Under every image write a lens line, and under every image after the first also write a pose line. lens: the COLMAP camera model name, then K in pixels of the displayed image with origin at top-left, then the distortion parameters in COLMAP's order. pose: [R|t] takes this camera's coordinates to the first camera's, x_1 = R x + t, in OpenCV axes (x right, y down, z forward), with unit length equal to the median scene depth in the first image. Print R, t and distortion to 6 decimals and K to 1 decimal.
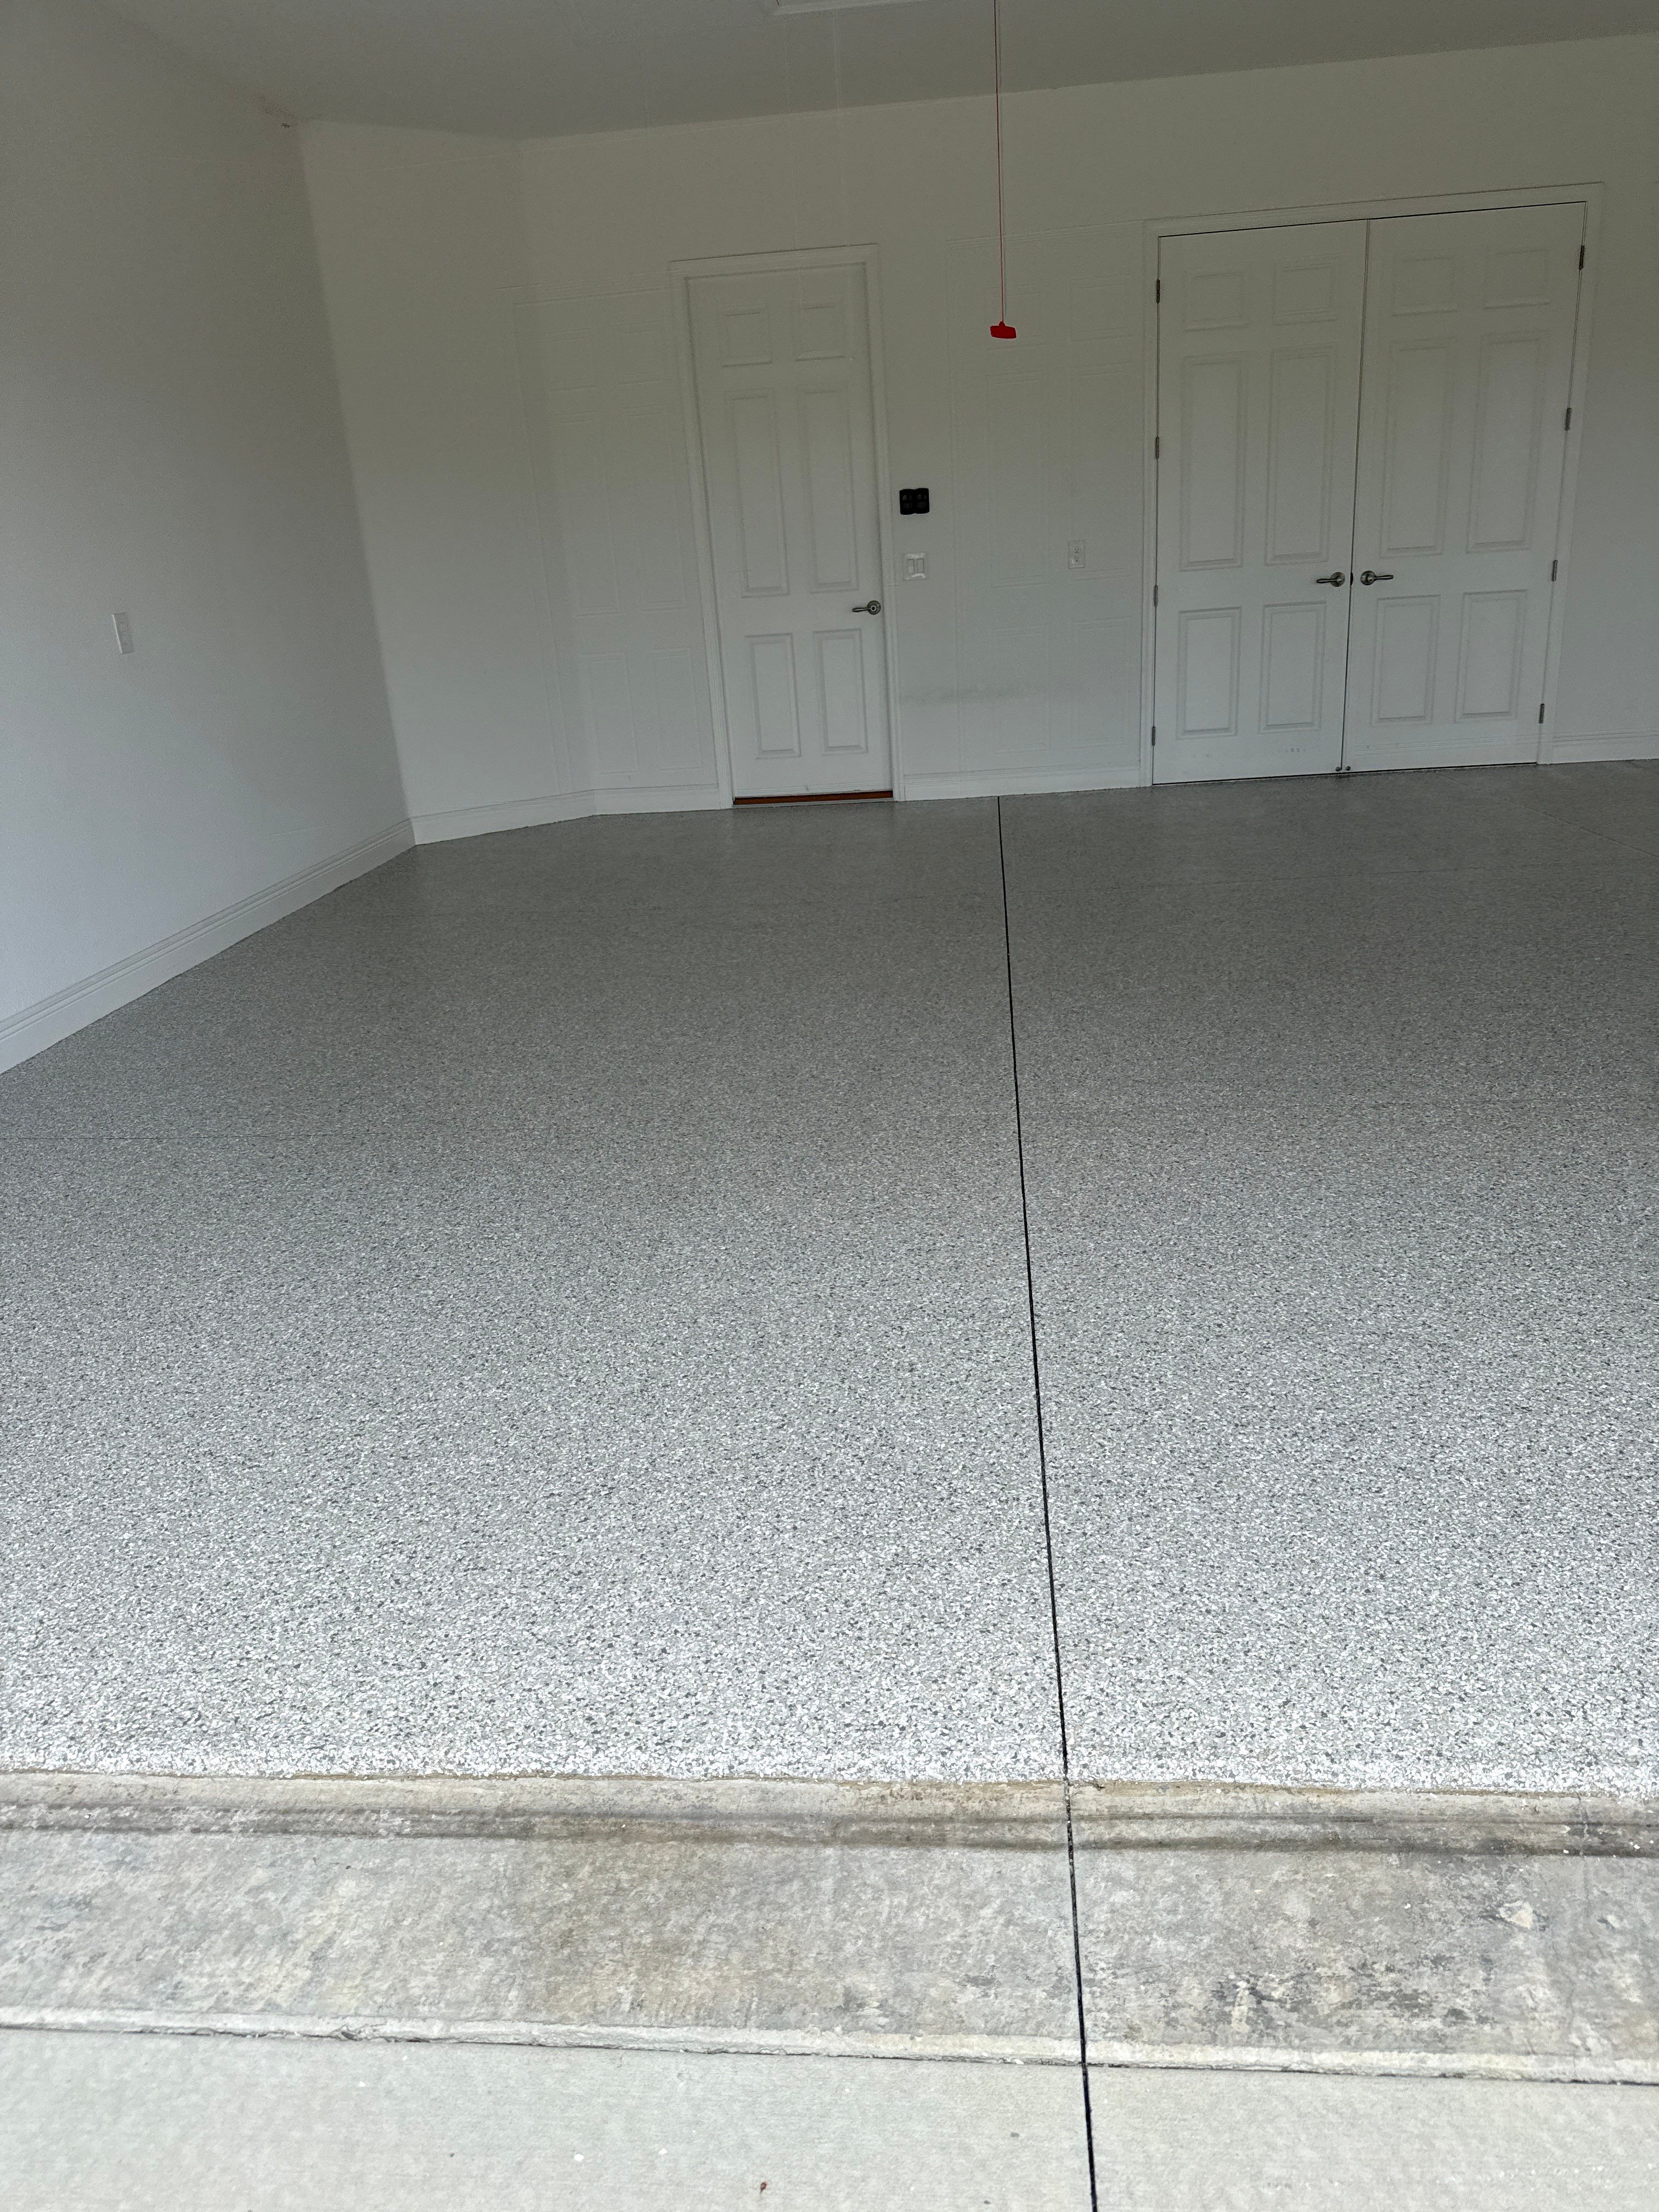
lens RADIAL K [[1585.5, 0, 822.6], [0, 1585.5, 1125.5], [0, 0, 1]] dist [0.033436, -0.042169]
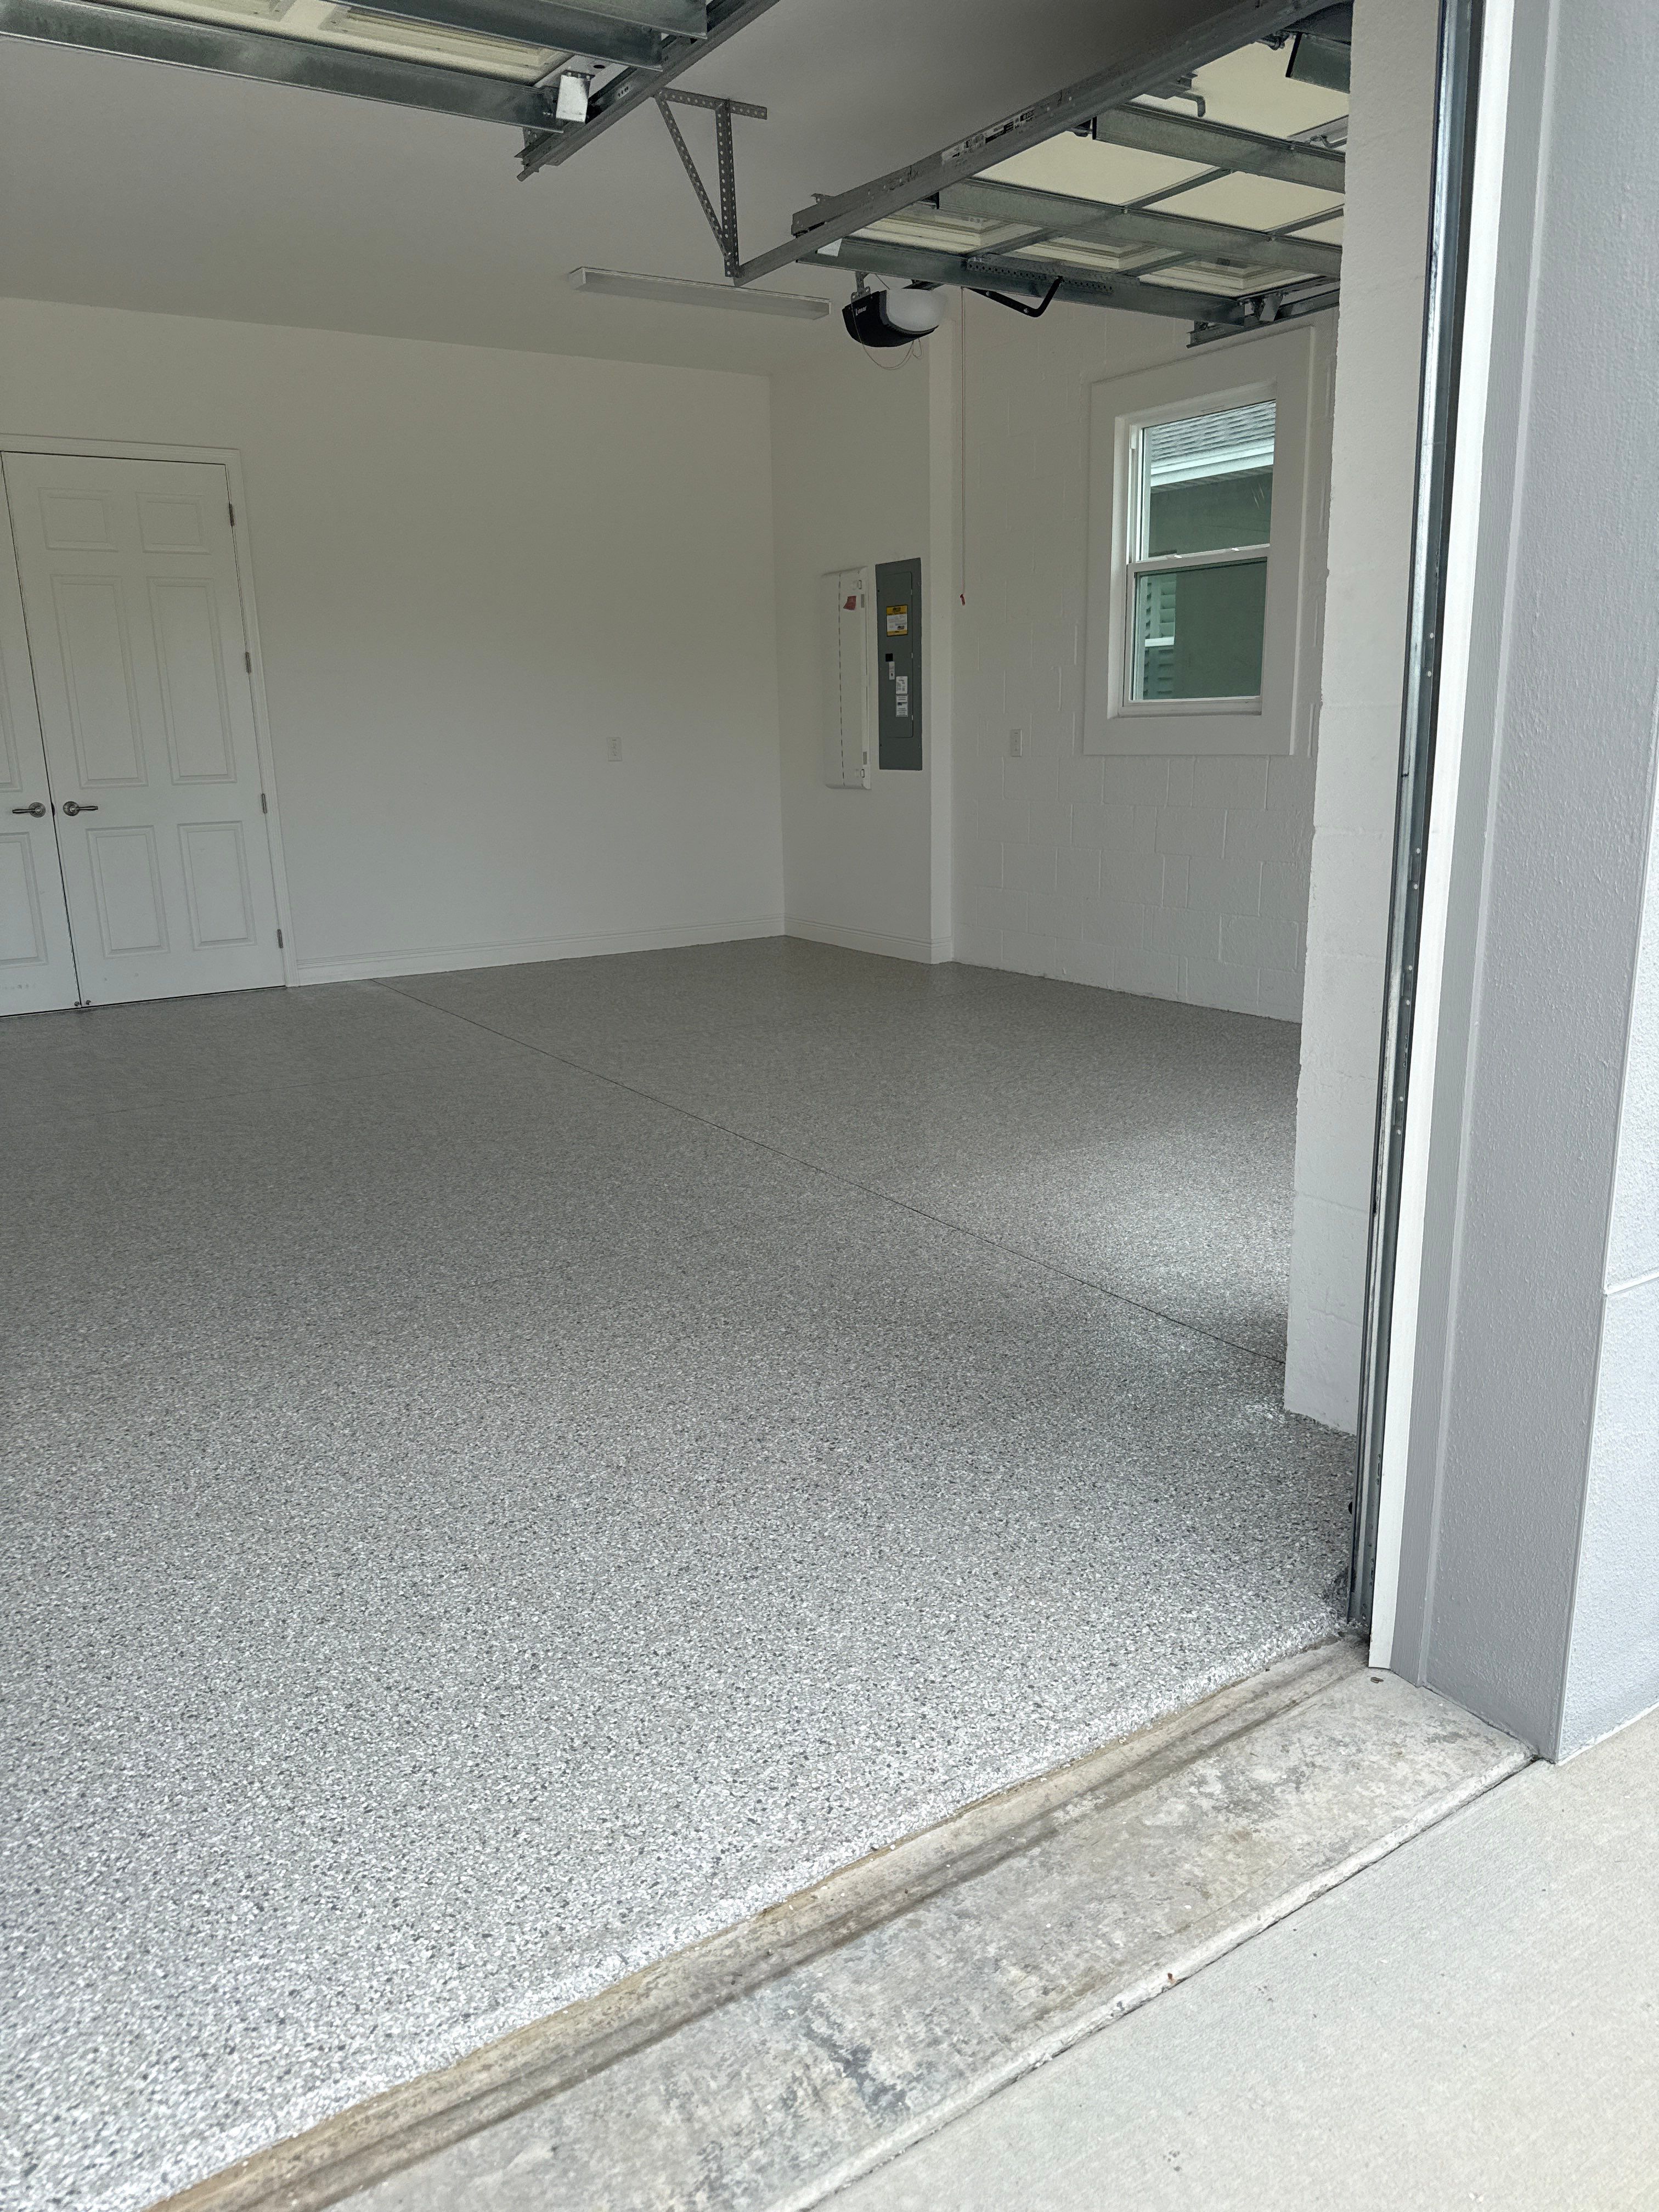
lens RADIAL K [[1585.5, 0, 840.7], [0, 1585.5, 1121.0], [0, 0, 1]] dist [0.033436, -0.042169]
pose [[0.787239, -0.109975, 0.606761, 0.416083], [0.189877, 0.979391, -0.068841, -0.022417], [-0.586686, 0.169404, 0.791897, 0.002877]]
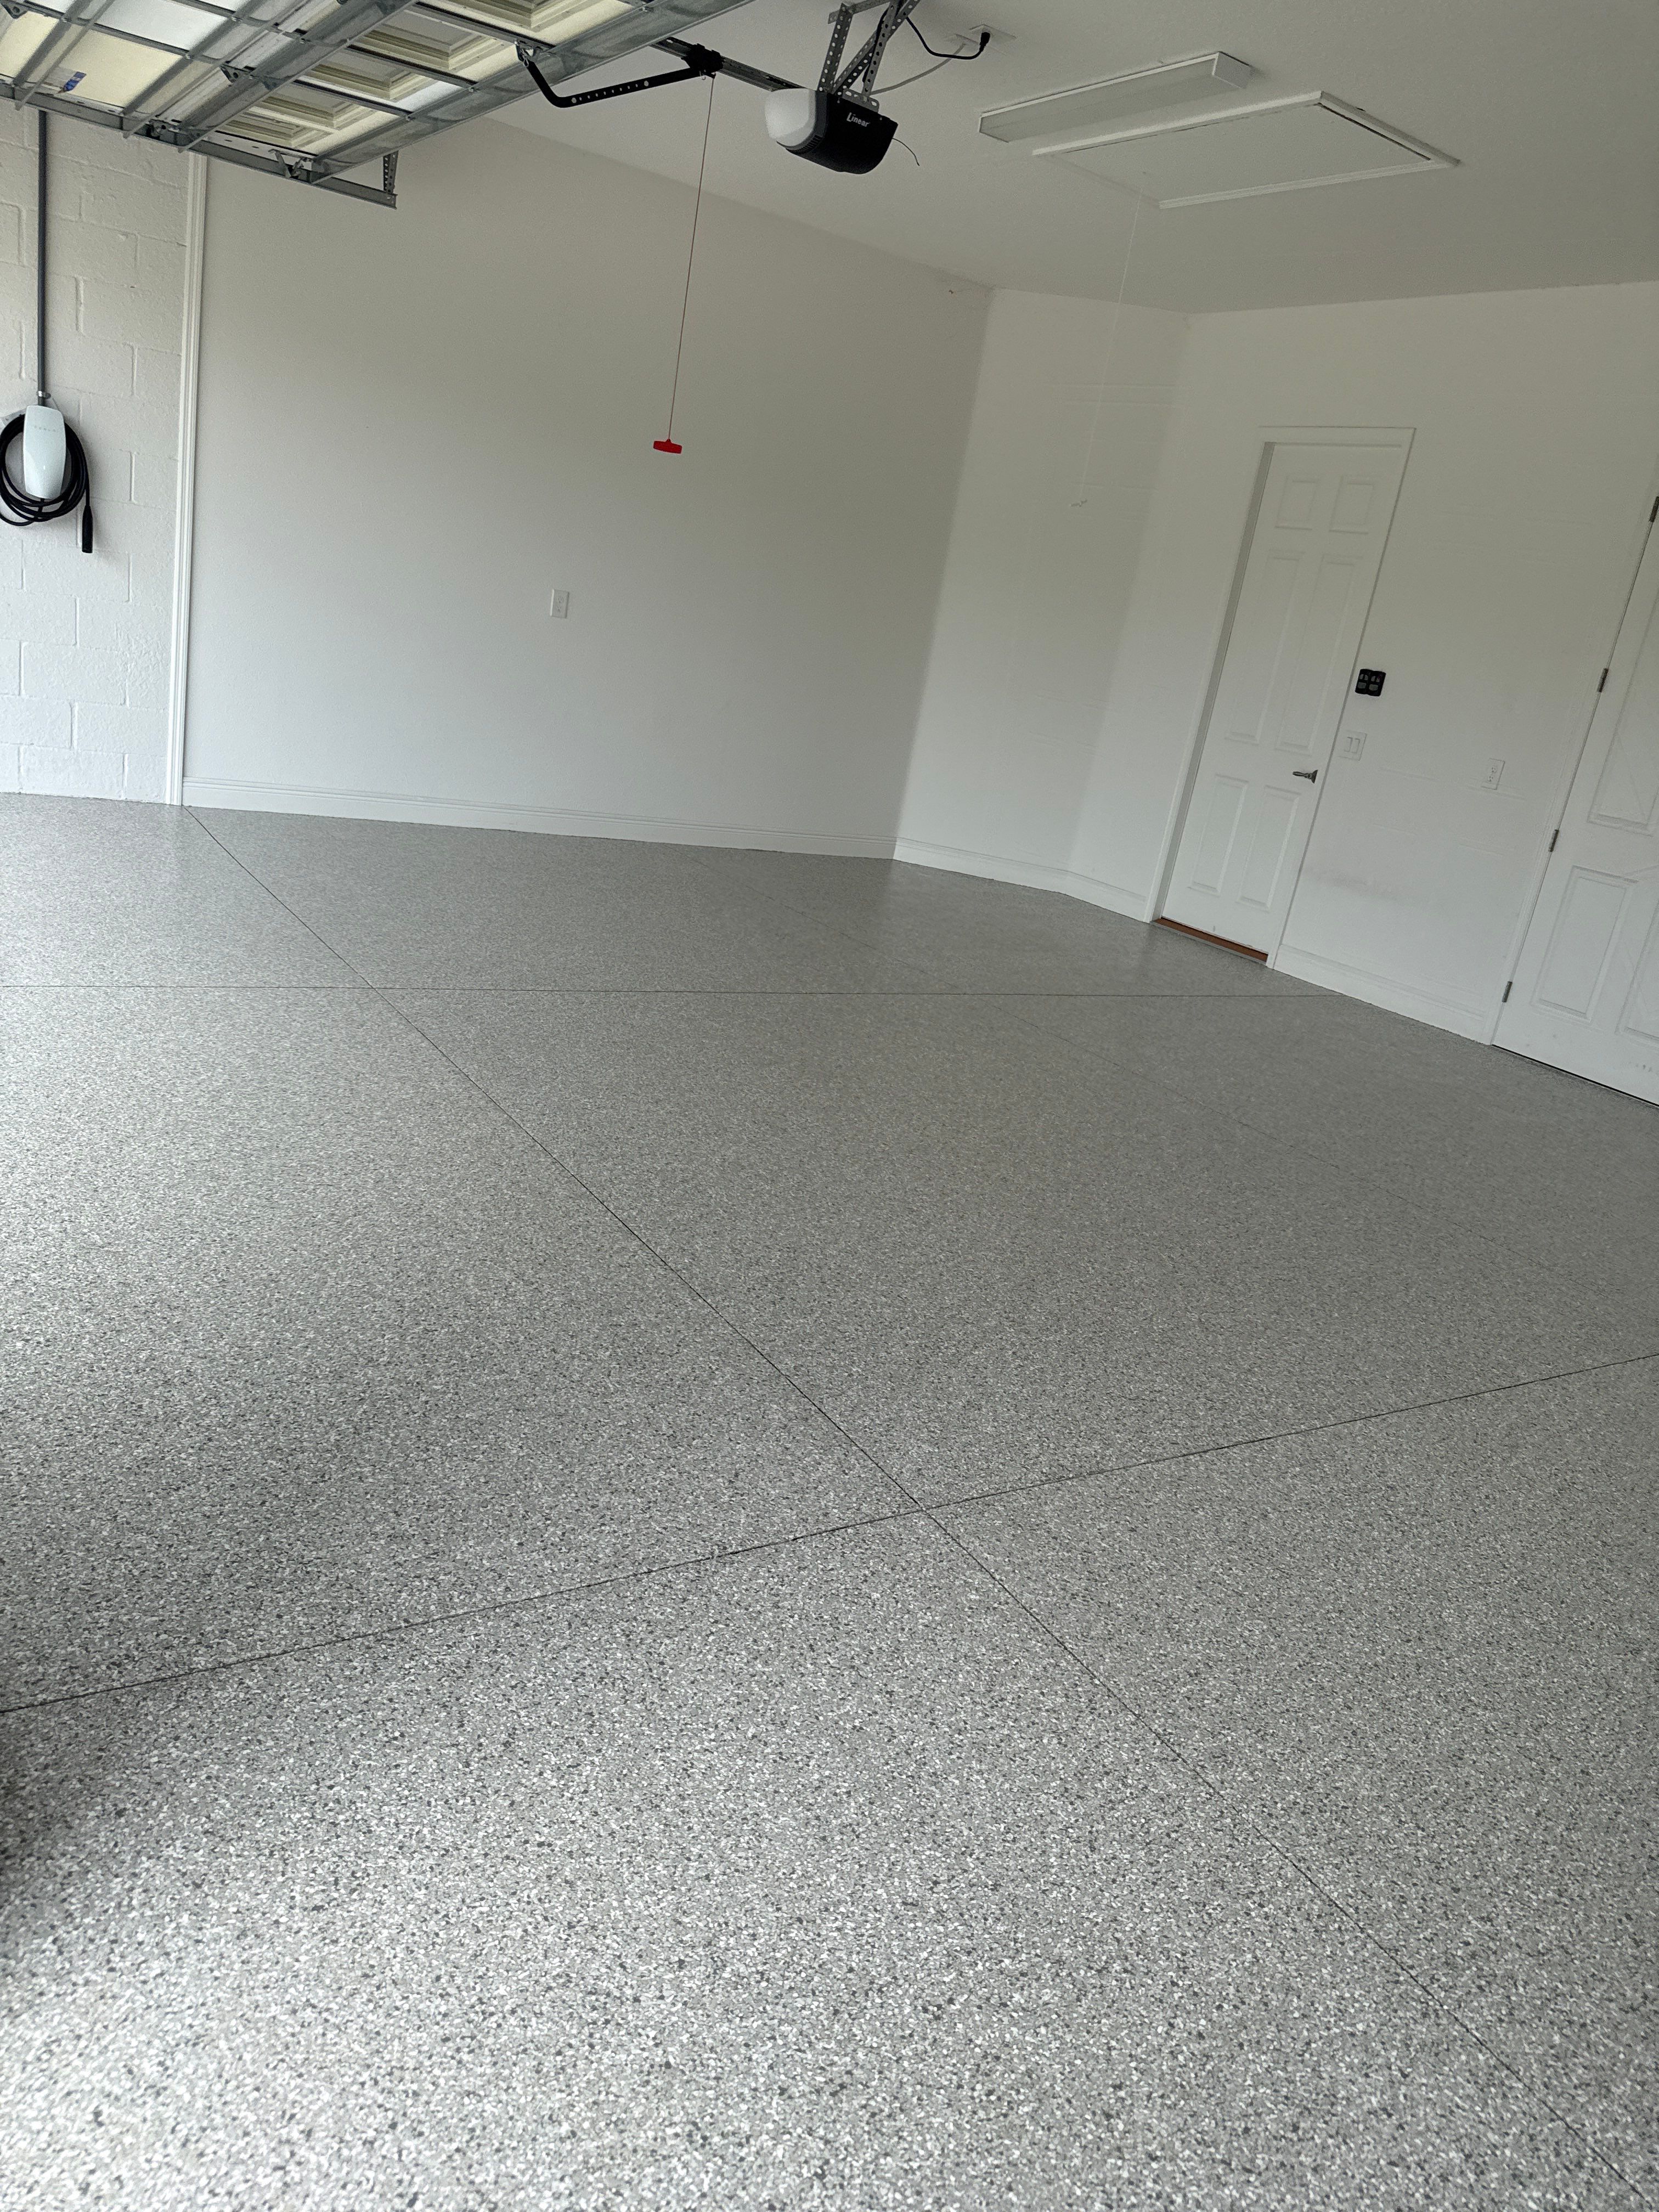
lens RADIAL K [[1585.5, 0, 810.2], [0, 1585.5, 1091.1], [0, 0, 1]] dist [0.033436, -0.042169]
pose [[0.576342, 0.390092, -0.718093, 2.649582], [-0.462378, 0.880197, 0.107048, -0.486884], [0.673822, 0.270334, 0.687665, 0.707683]]
